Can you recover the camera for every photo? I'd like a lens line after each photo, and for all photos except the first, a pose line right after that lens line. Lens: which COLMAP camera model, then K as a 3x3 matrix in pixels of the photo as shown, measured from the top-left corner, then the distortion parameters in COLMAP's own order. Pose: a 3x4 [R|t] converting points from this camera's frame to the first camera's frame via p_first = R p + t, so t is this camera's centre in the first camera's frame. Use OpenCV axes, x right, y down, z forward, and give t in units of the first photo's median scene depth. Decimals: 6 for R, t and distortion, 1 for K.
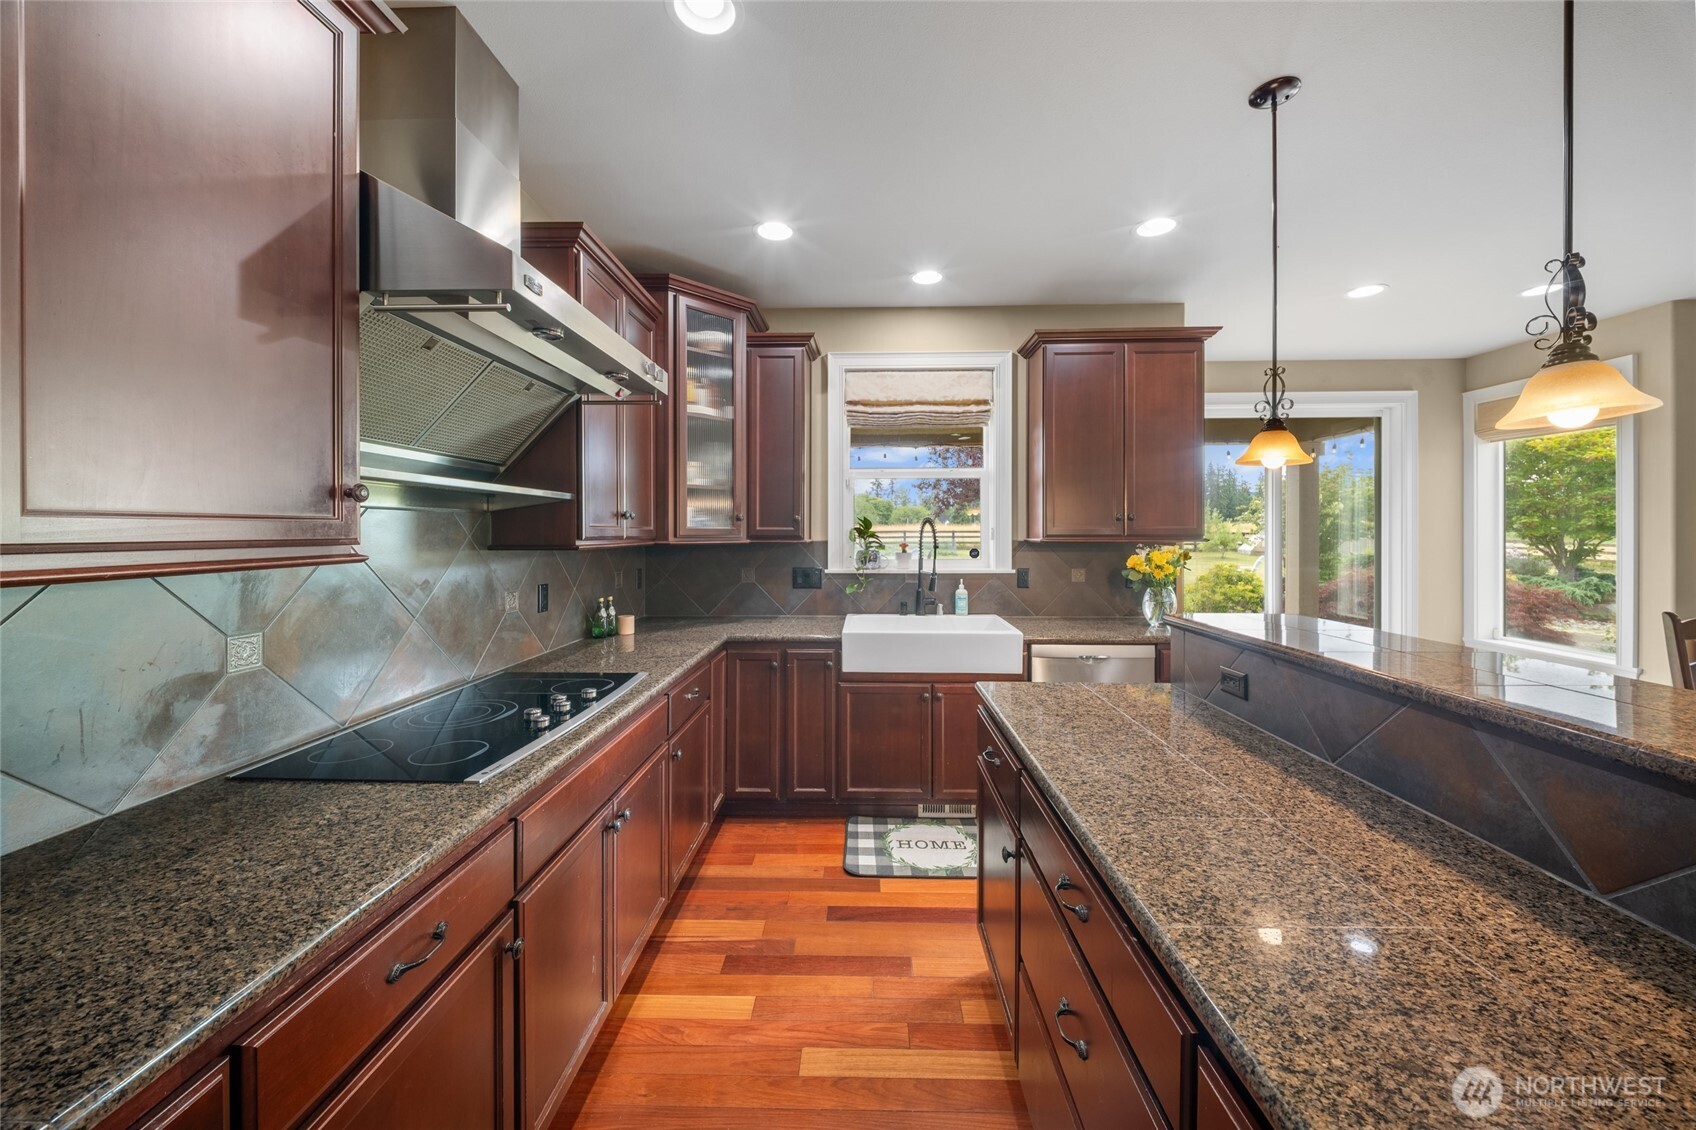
lens RADIAL K [[602.8, 0, 850.8], [0, 602.8, 528.3], [0, 0, 1]] dist [-0.004684, -0.001825]
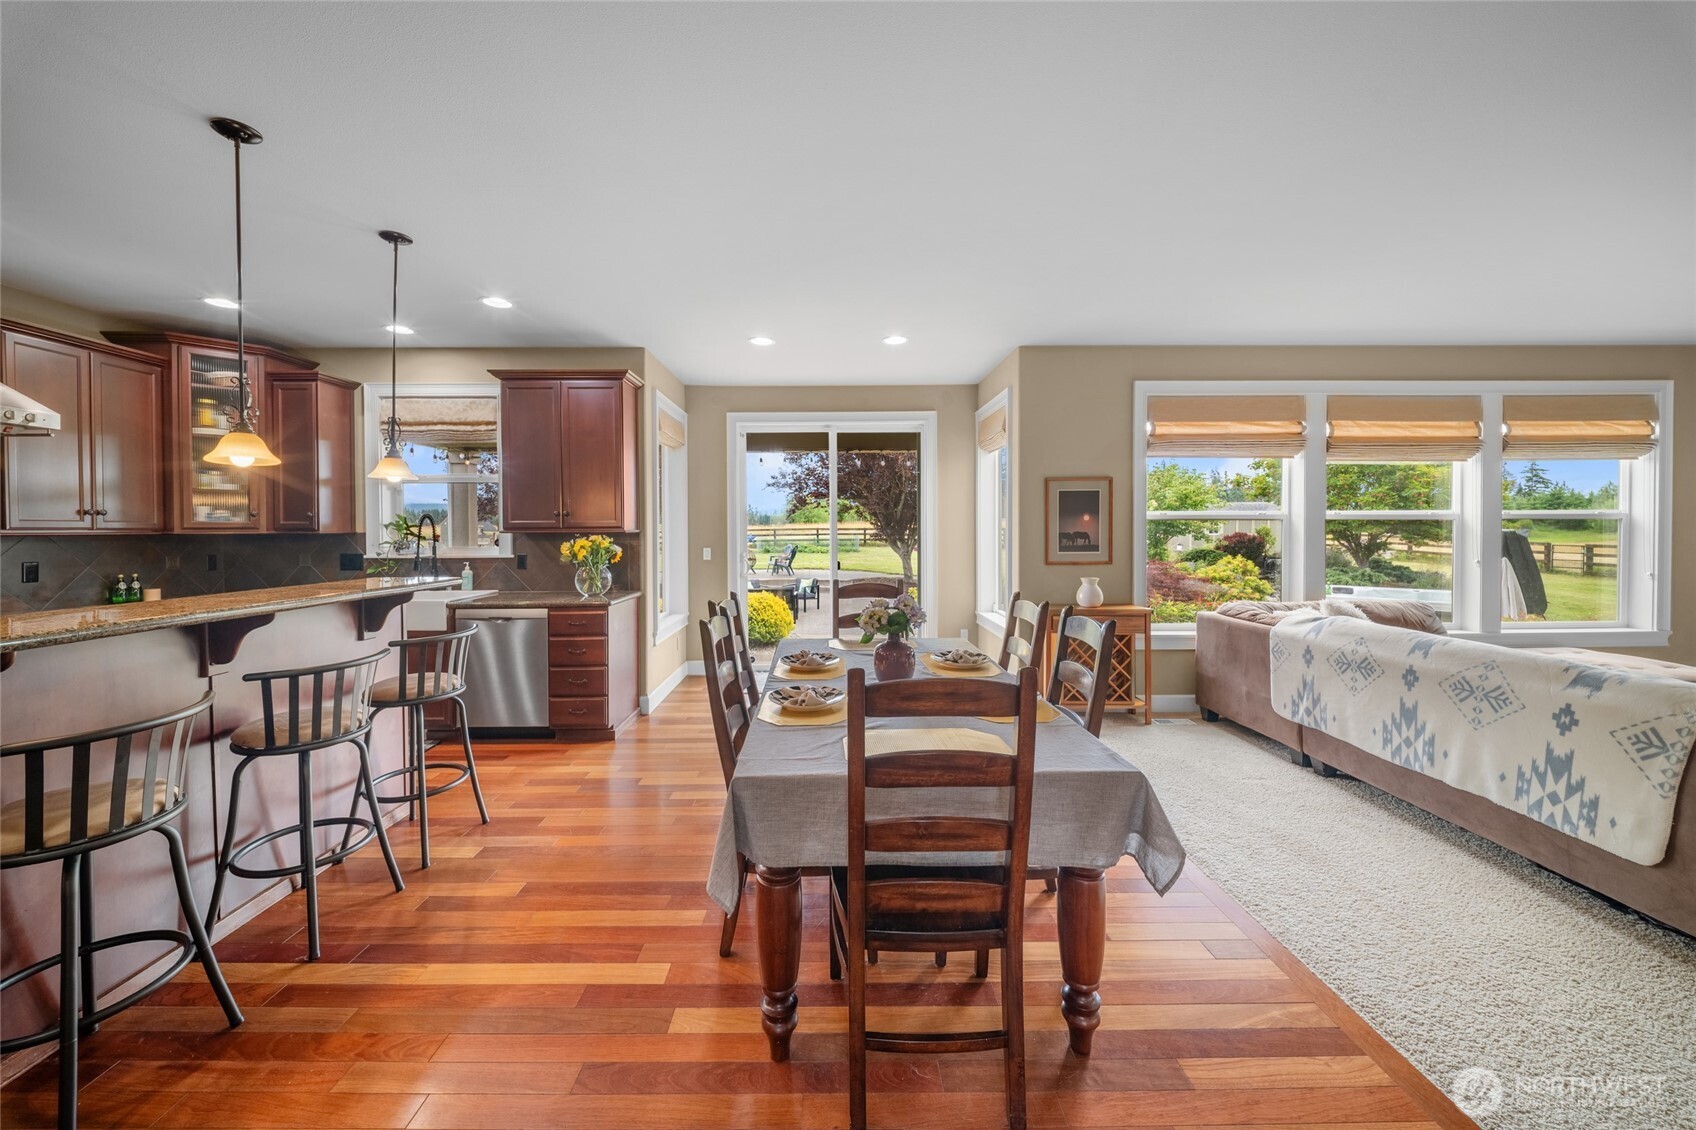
lens RADIAL K [[602.8, 0, 834.2], [0, 602.8, 548.0], [0, 0, 1]] dist [-0.004684, -0.001825]
pose [[0.999165, -0.001550, 0.040835, 0.968491], [0.000114, 0.999382, 0.035165, 0.010014], [-0.040864, -0.035131, 0.998547, -0.329796]]
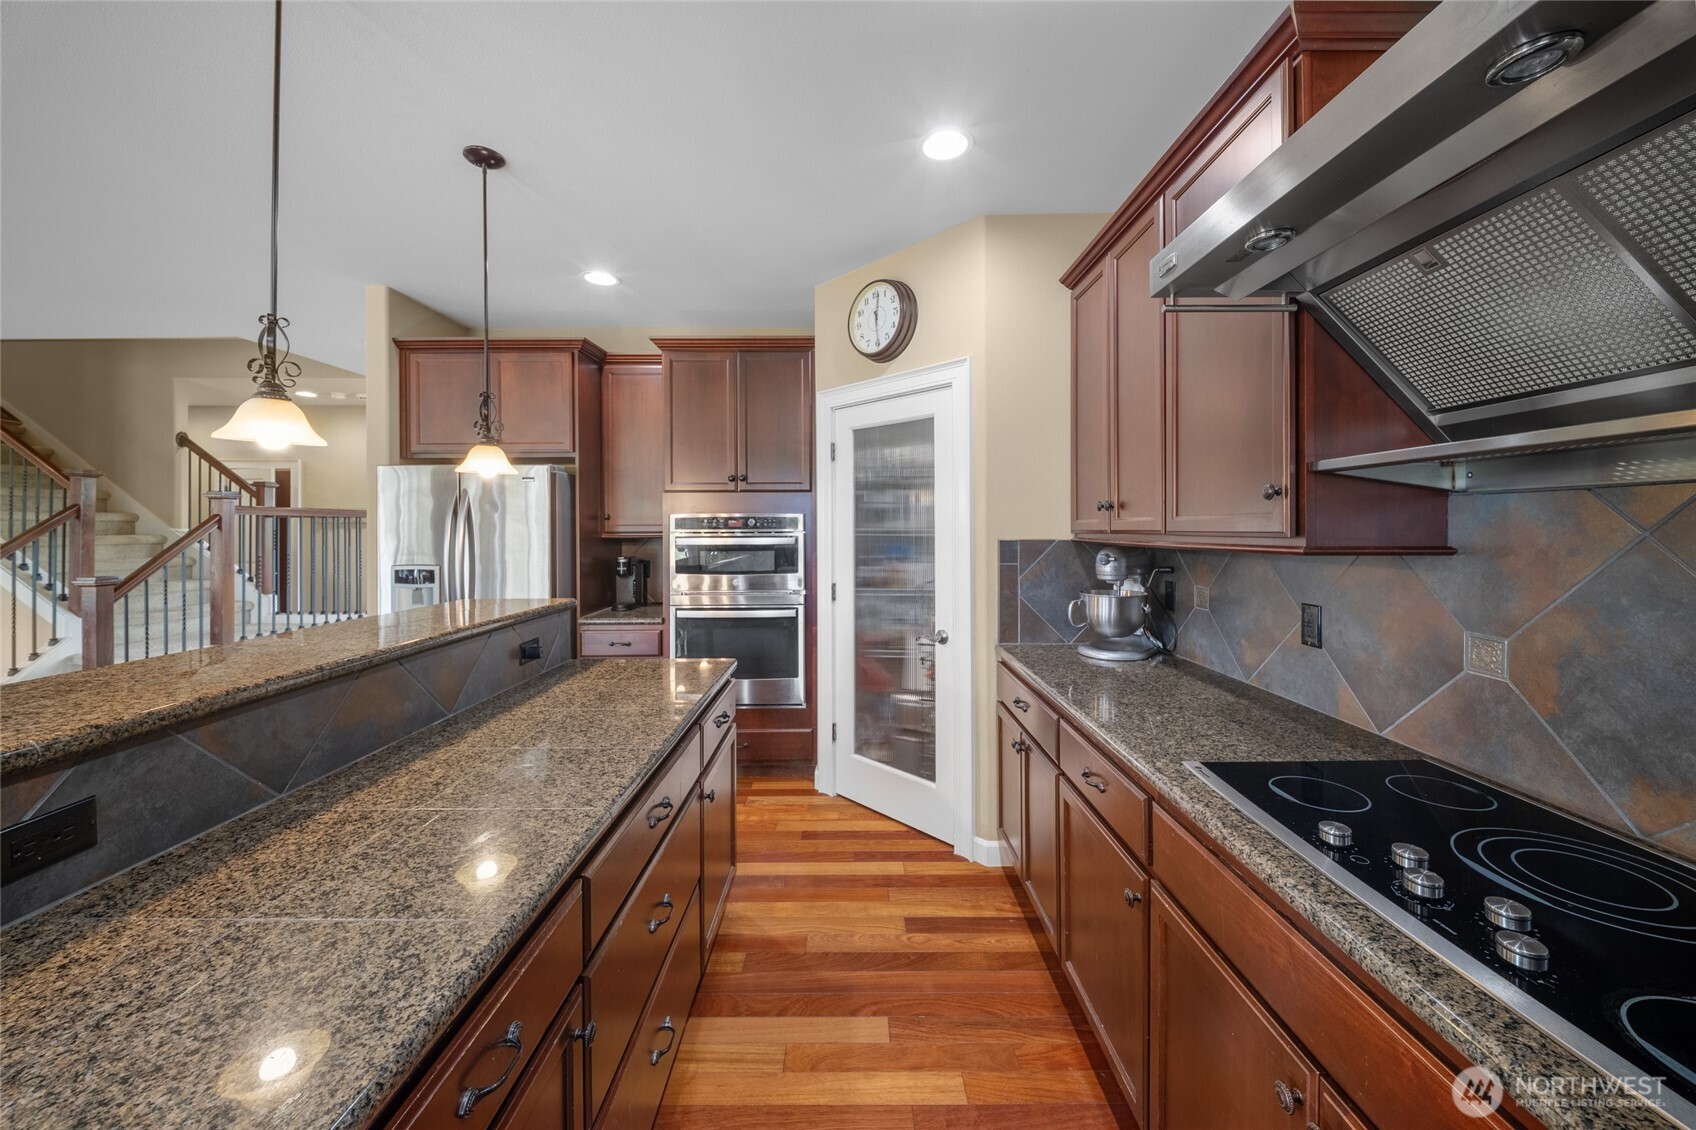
lens RADIAL K [[602.8, 0, 863.4], [0, 602.8, 526.2], [0, 0, 1]] dist [-0.004684, -0.001825]
pose [[-0.998931, 0.001606, -0.046198, -0.001747], [0.001754, 0.999994, -0.003147, 0.002443], [0.046193, -0.003224, -0.998927, 0.736214]]
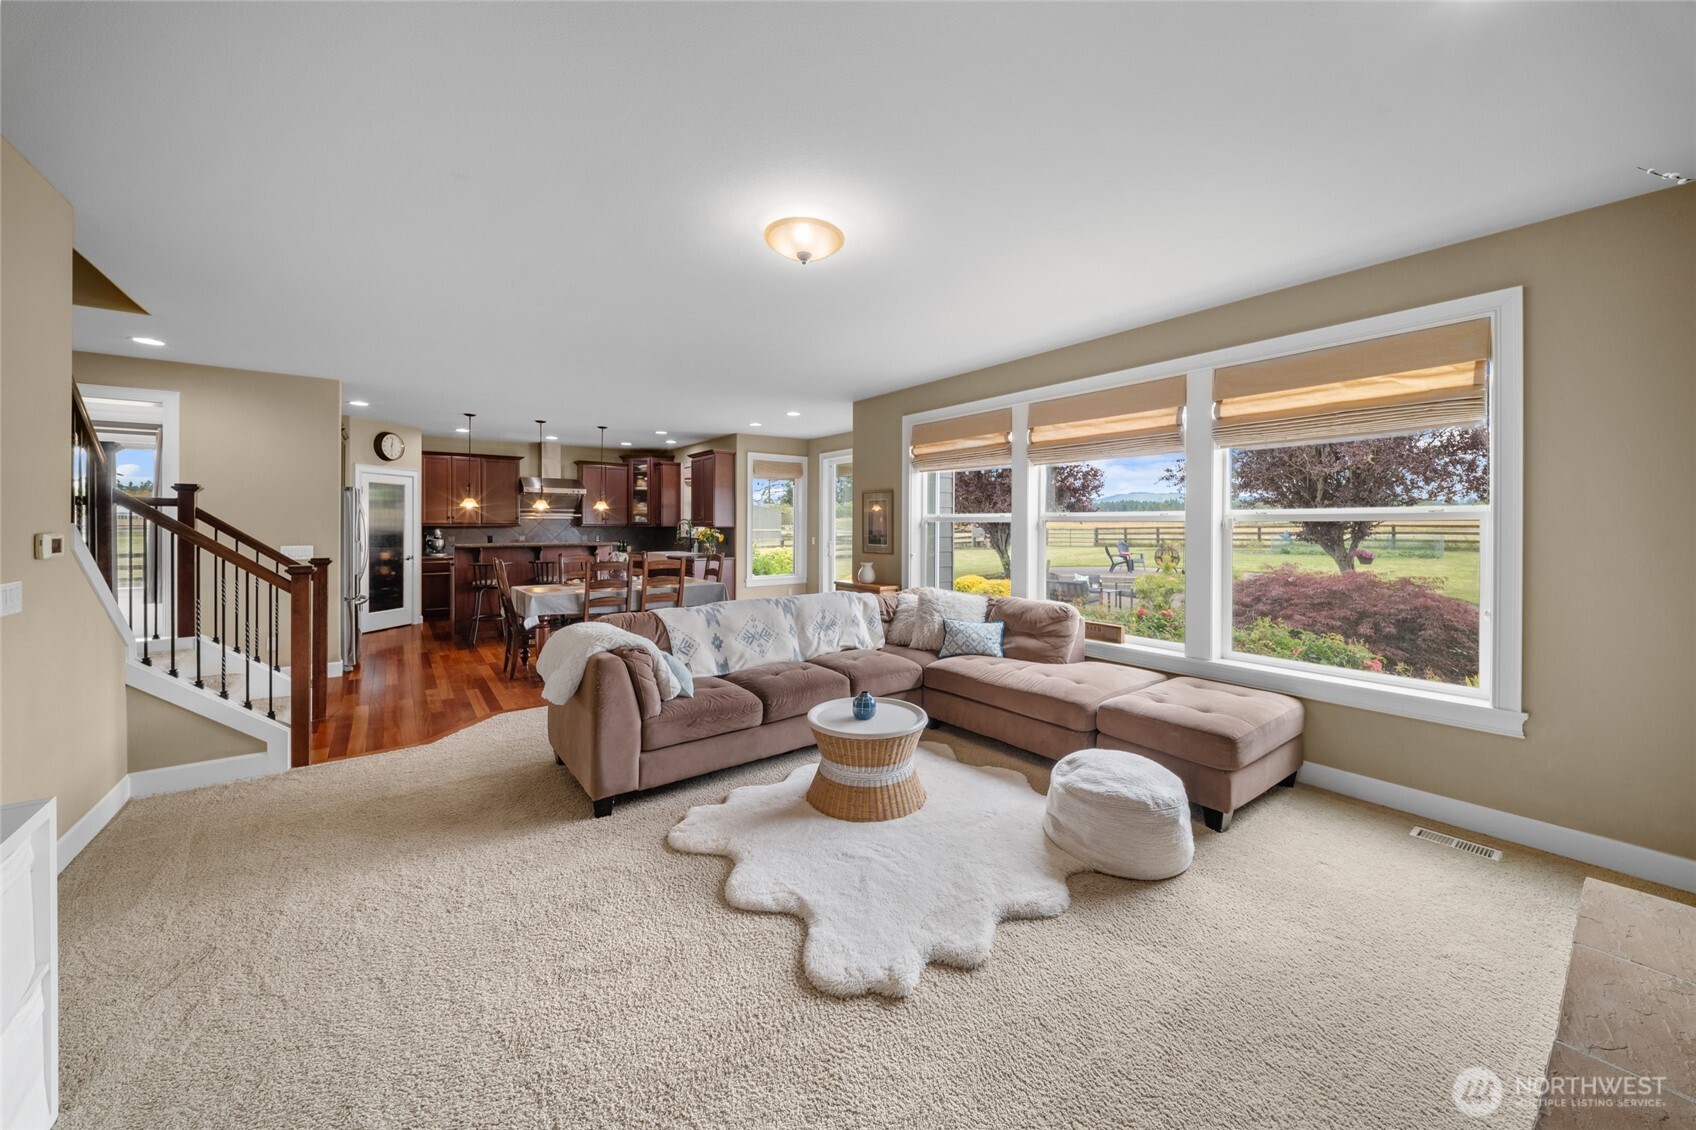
lens RADIAL K [[602.8, 0, 855.8], [0, 602.8, 526.4], [0, 0, 1]] dist [-0.004684, -0.001825]
pose [[0.639406, 0.008418, -0.768823, 3.014711], [-0.000999, 0.999948, 0.010119, -0.009213], [0.768868, -0.005702, 0.639382, -0.246464]]
